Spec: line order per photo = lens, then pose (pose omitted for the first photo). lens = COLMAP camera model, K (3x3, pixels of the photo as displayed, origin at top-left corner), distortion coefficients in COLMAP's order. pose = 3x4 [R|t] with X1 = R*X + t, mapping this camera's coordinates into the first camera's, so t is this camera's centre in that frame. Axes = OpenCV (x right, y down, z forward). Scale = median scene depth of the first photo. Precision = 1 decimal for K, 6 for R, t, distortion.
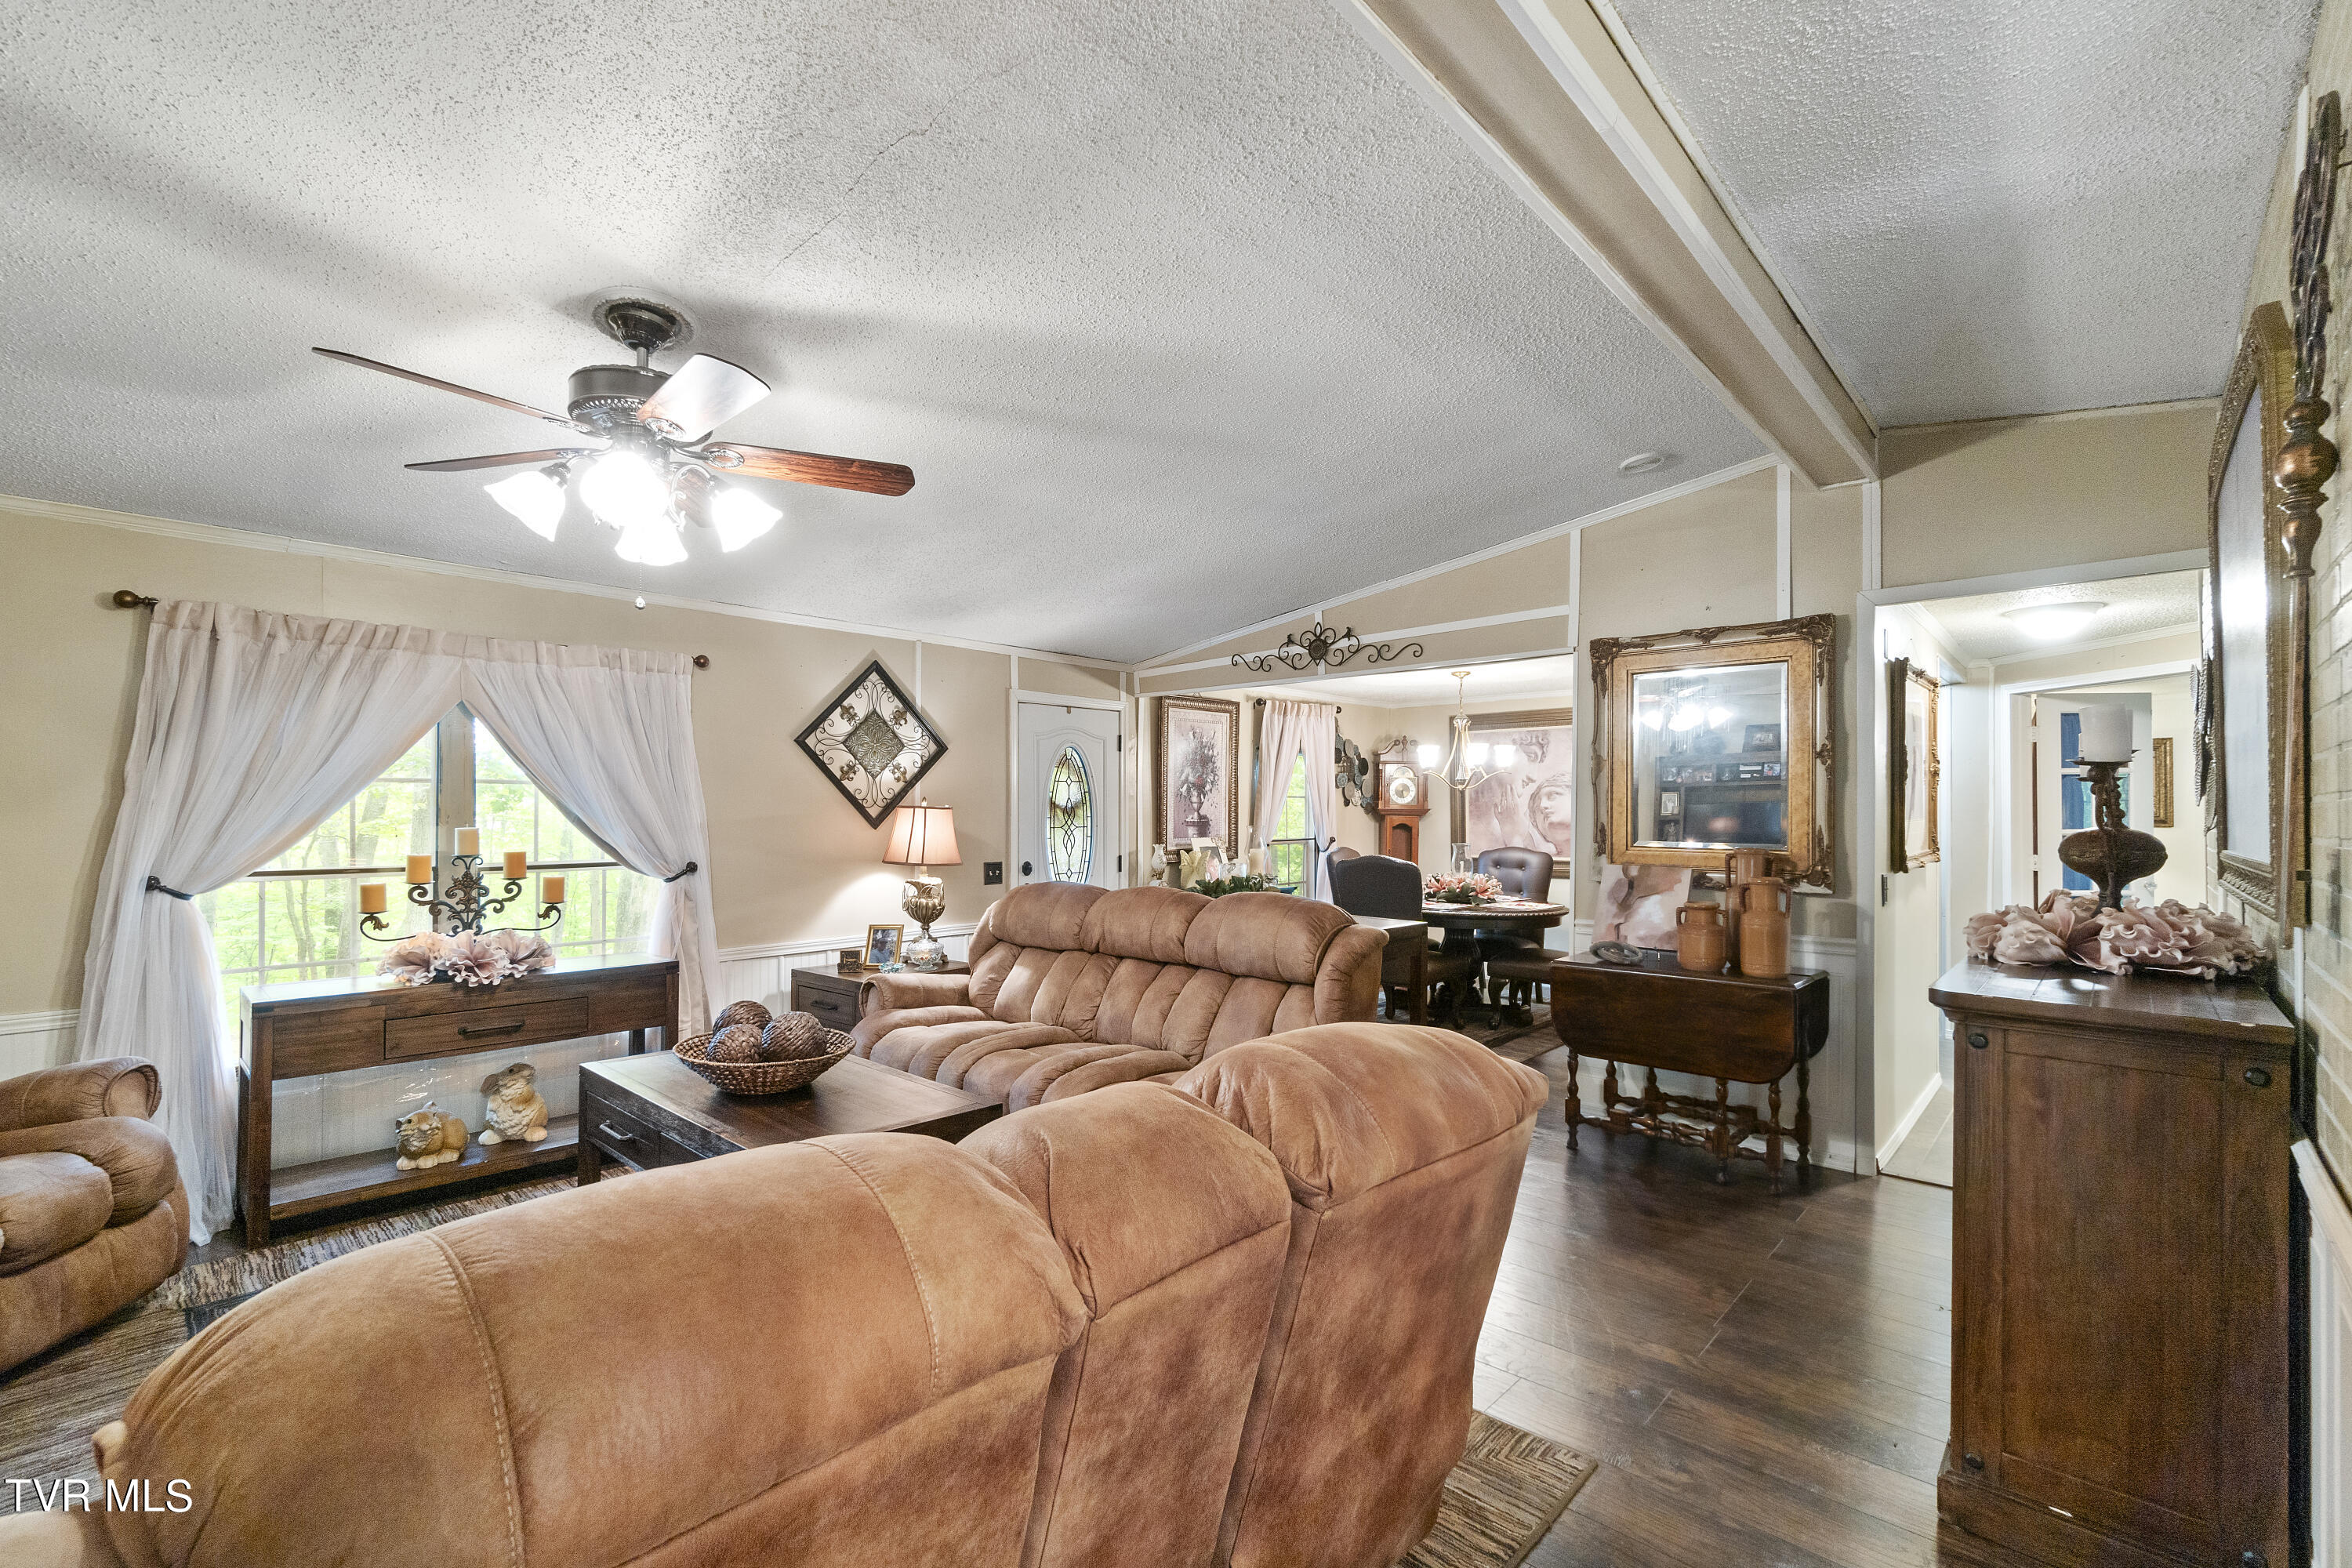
lens RADIAL K [[1019.5, 0, 1180.7], [0, 1019.5, 808.4], [0, 0, 1]] dist [0.000285, 0.000127]
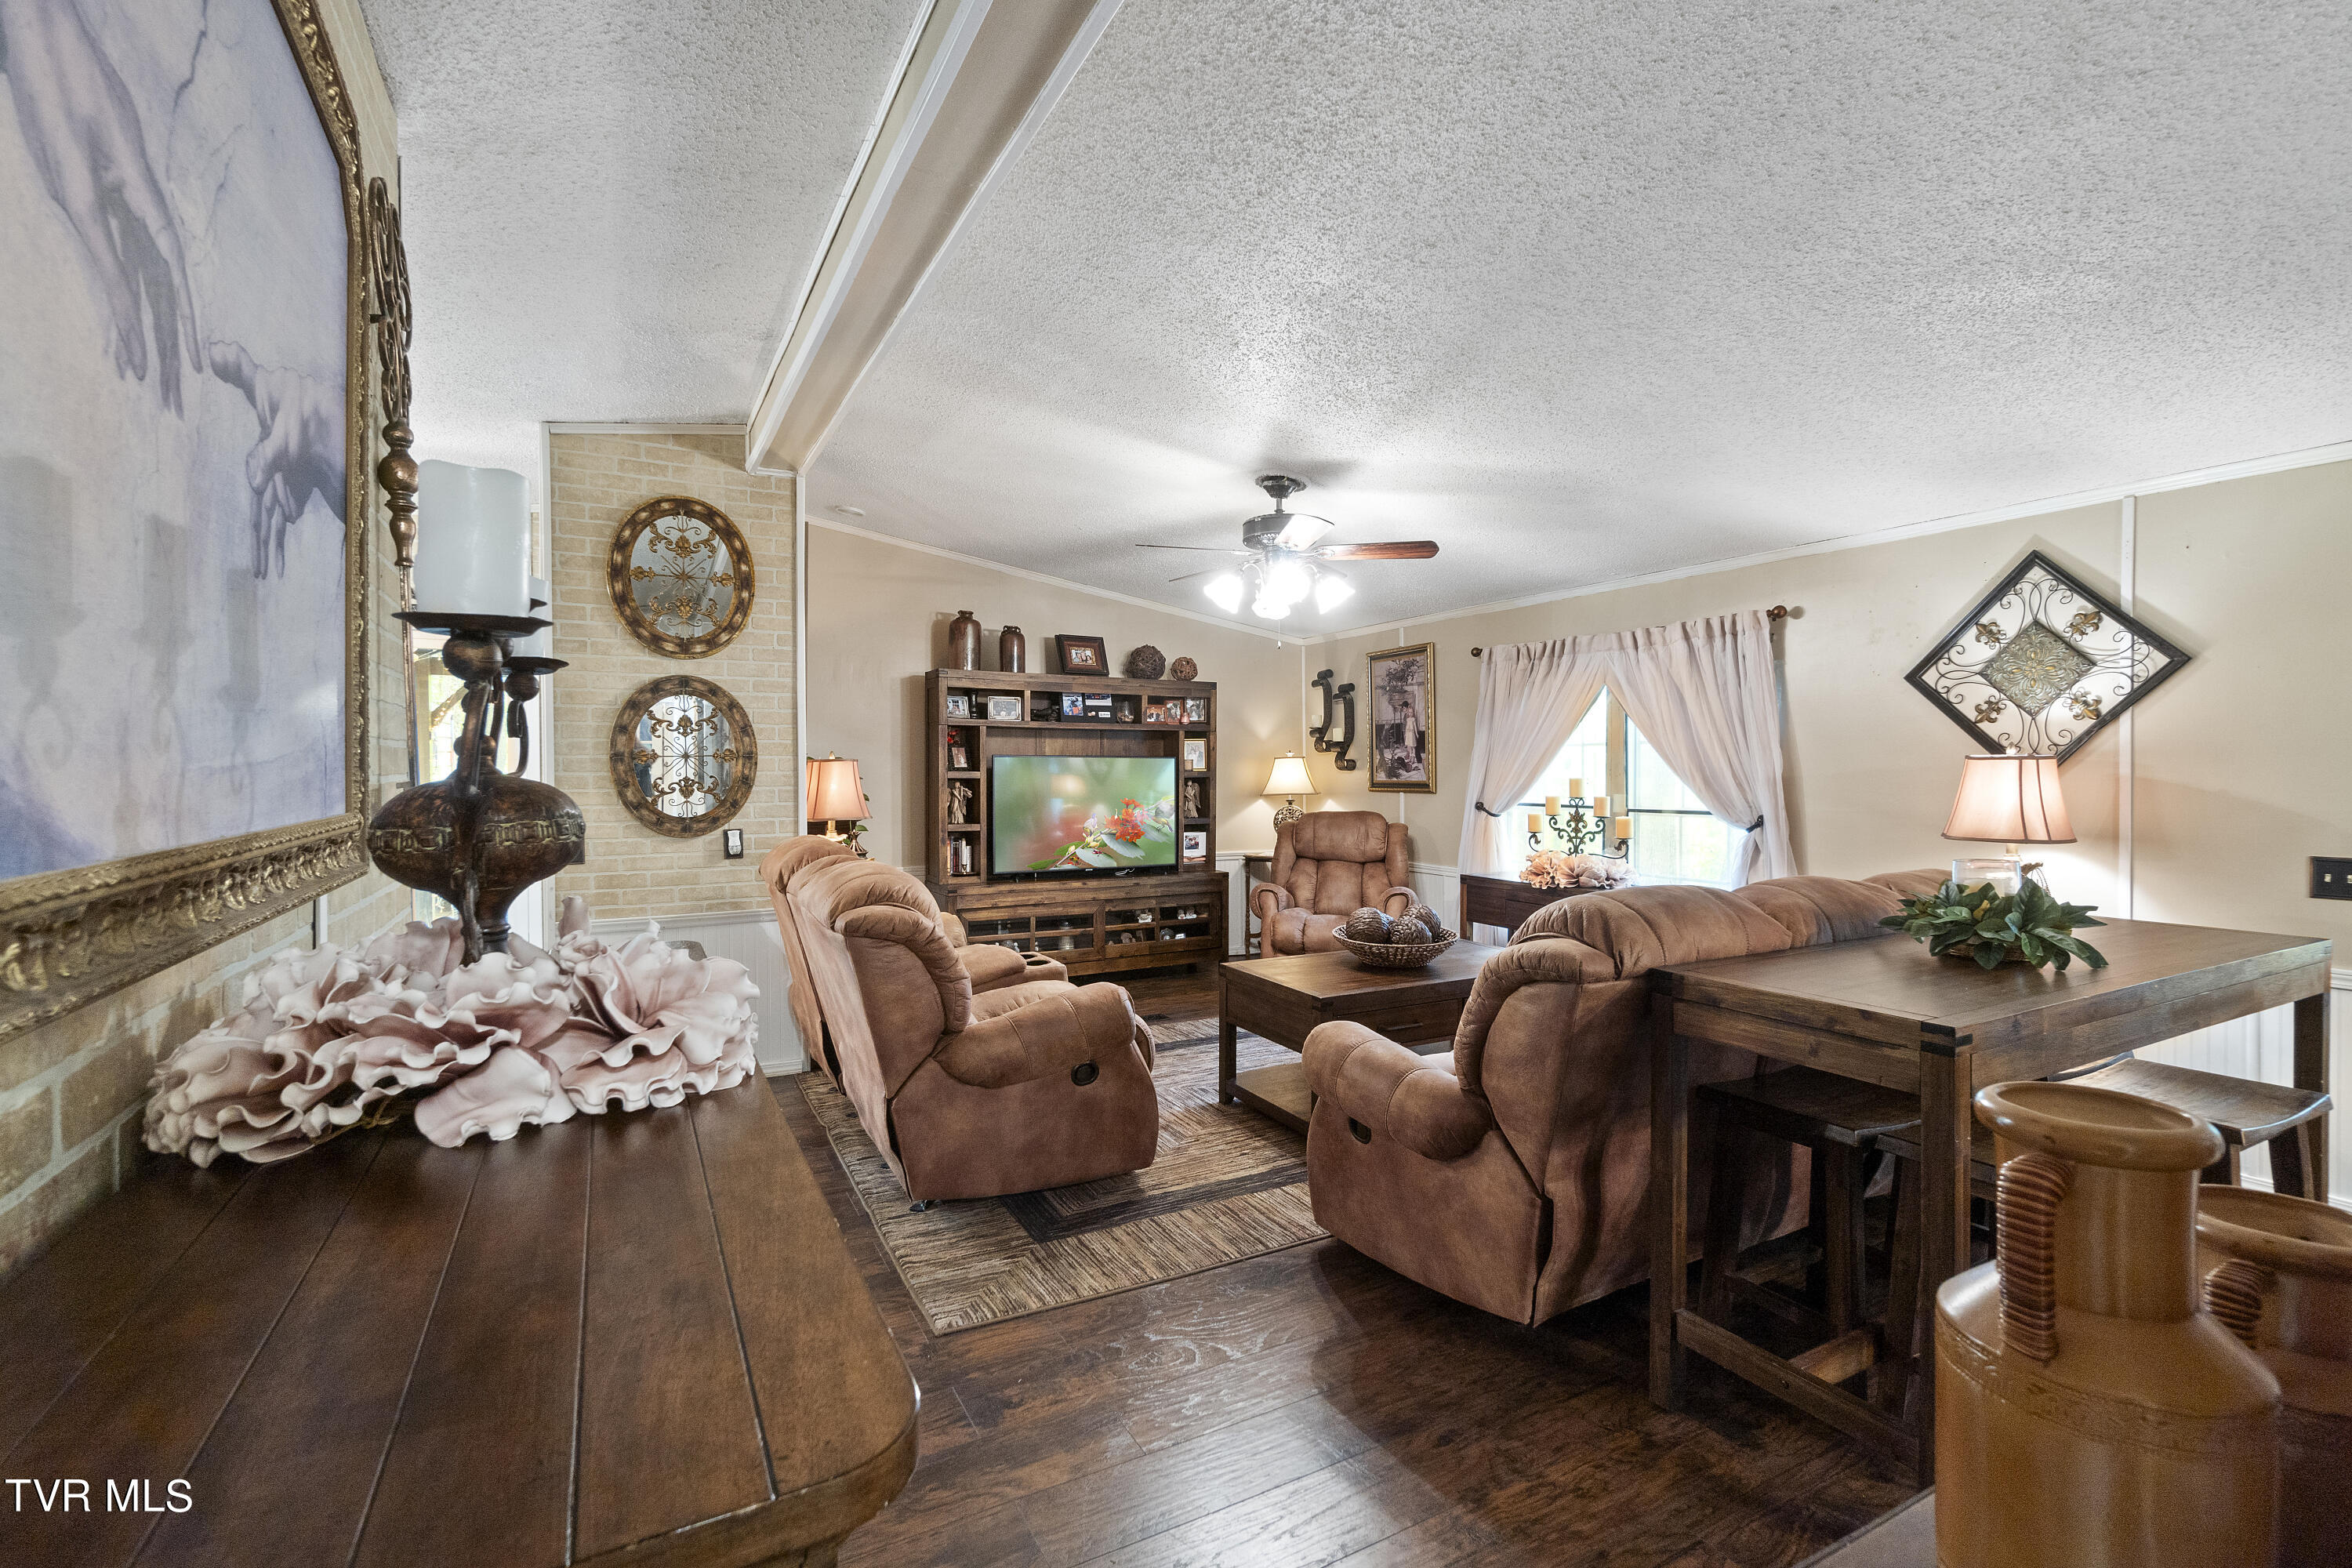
lens RADIAL K [[1037.7, 0, 1178.2], [0, 1037.7, 771.5], [0, 0, 1]] dist [0.001560, 0.000496]
pose [[-0.321554, 0.001996, -0.946889, 0.584930], [0.004521, 0.999990, 0.000572, 0.005425], [0.946881, -0.004097, -0.321559, 0.678828]]
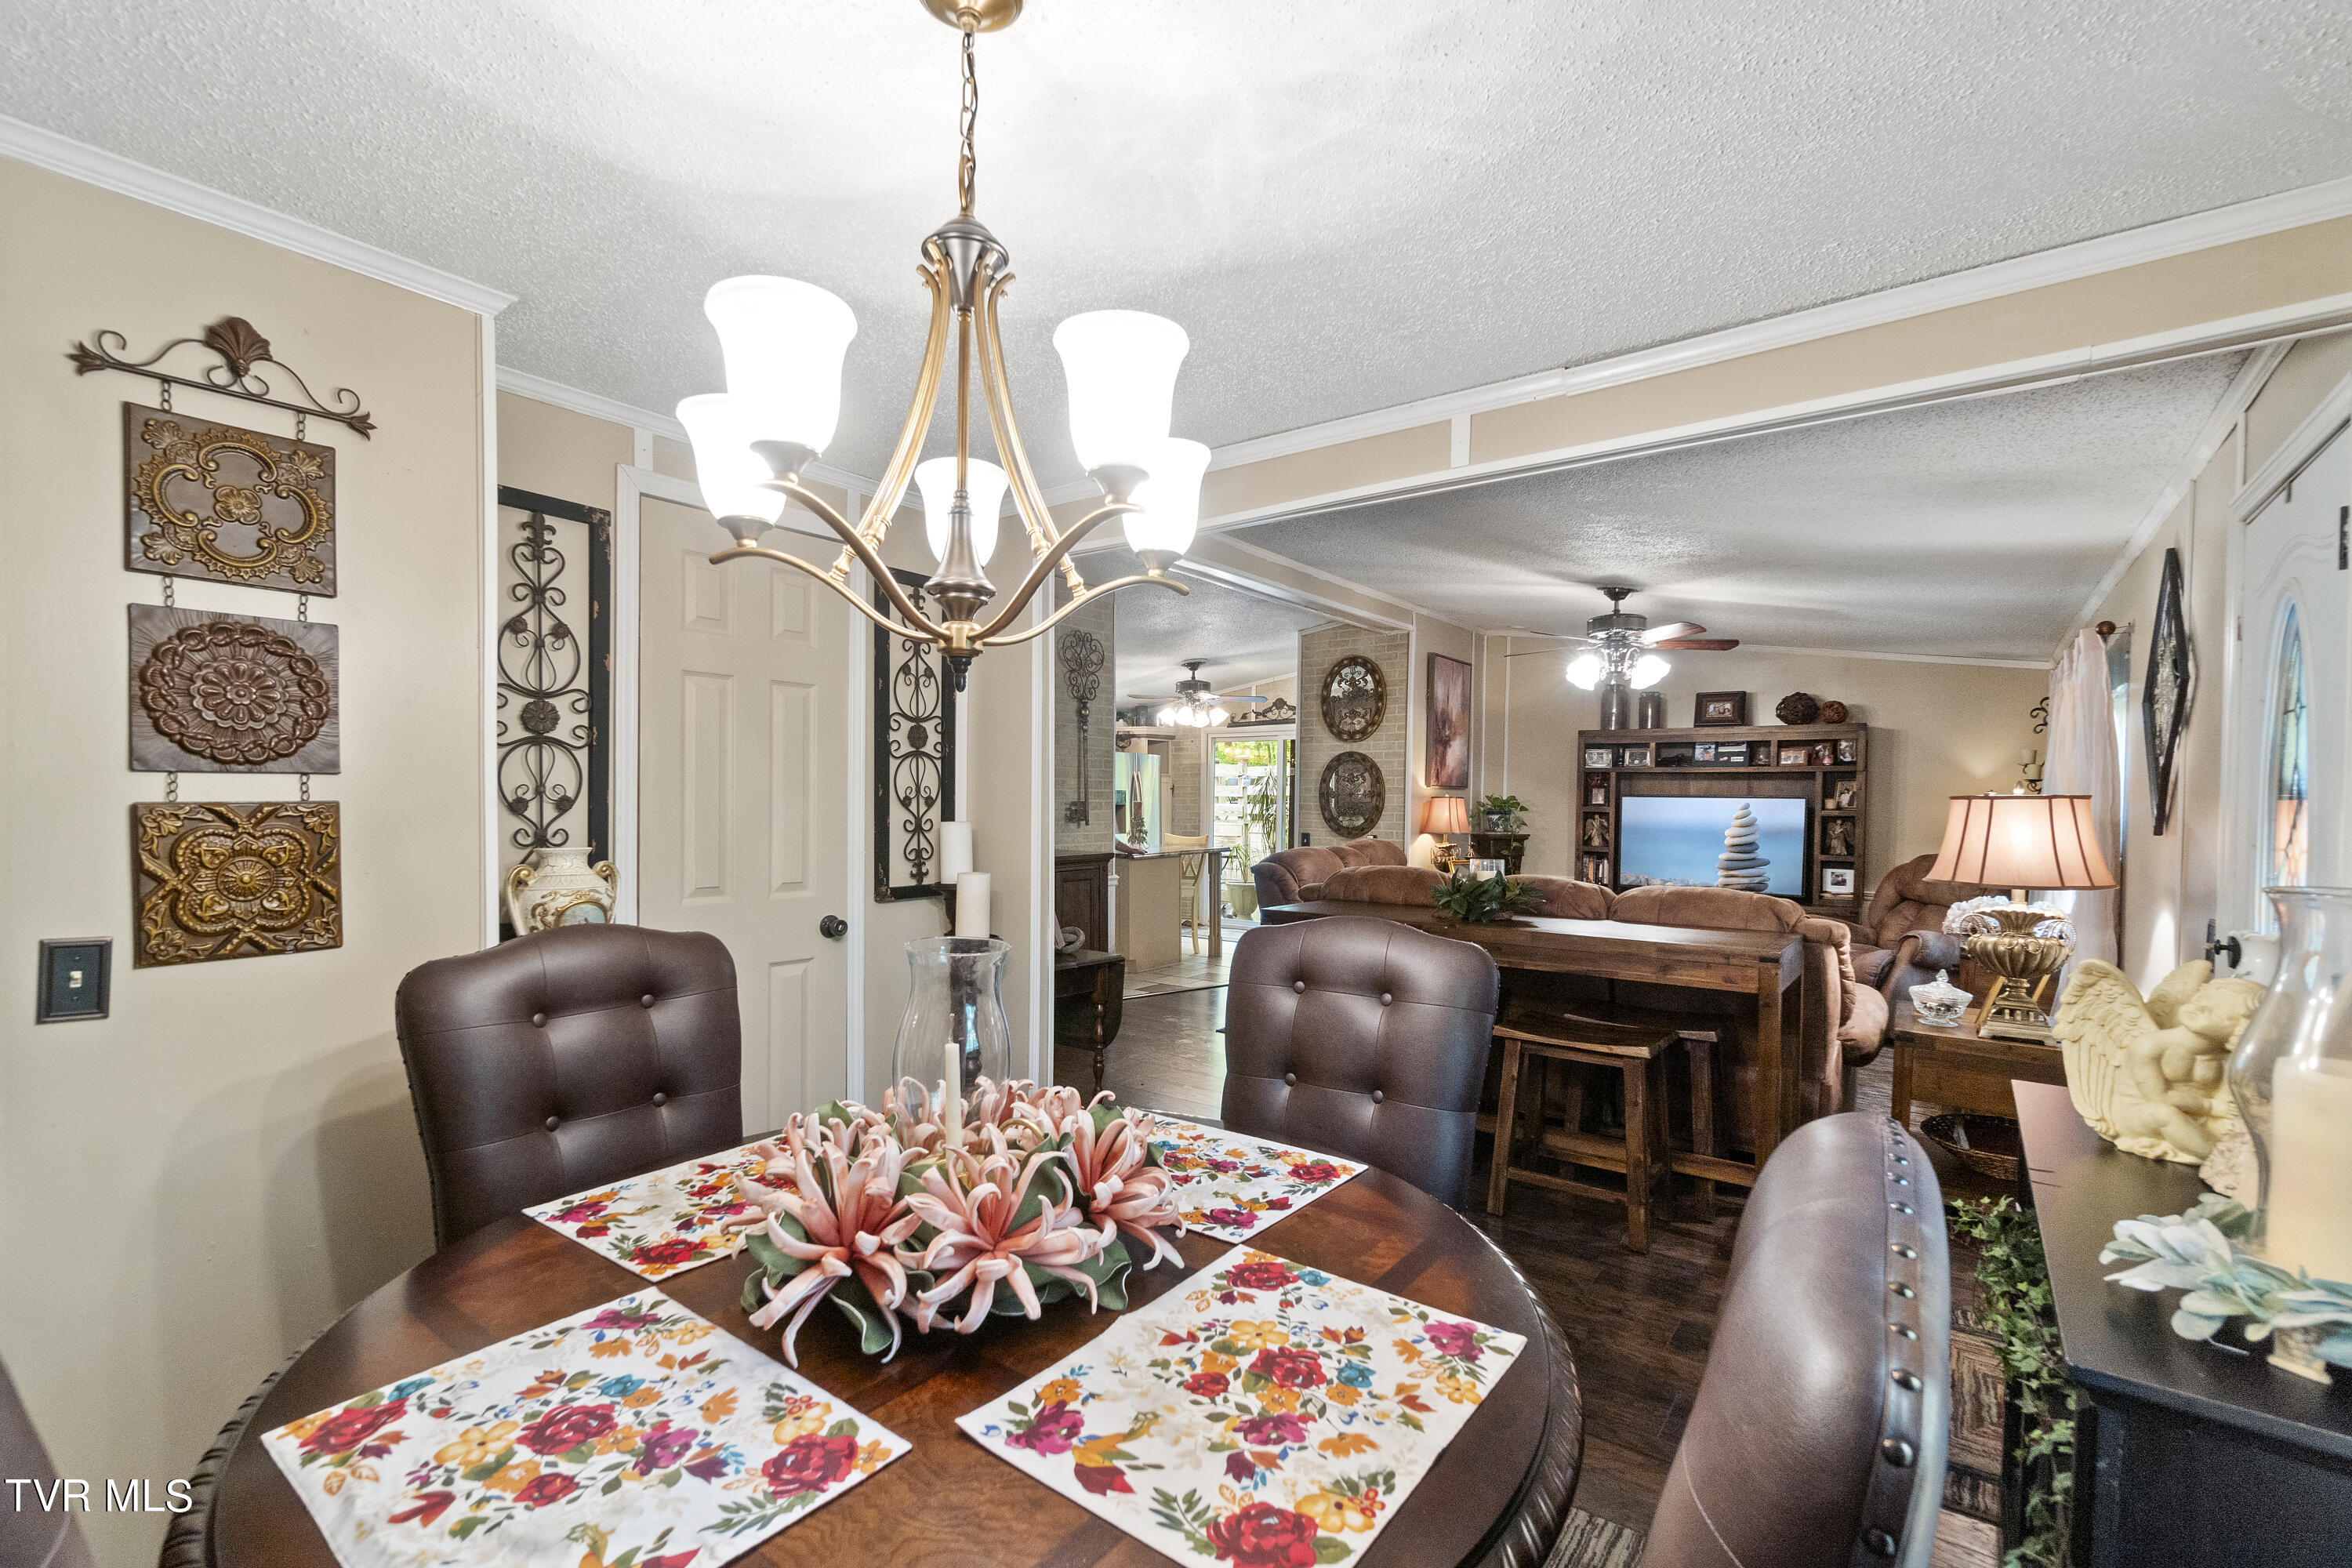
lens RADIAL K [[1028.3, 0, 1168.0], [0, 1028.3, 818.7], [0, 0, 1]] dist [-0.001660, 0.000172]
pose [[-0.995945, -0.012601, -0.089081, 0.331673], [-0.013761, 0.999828, 0.012421, 0.012516], [0.088909, 0.013597, -0.995947, 1.550988]]
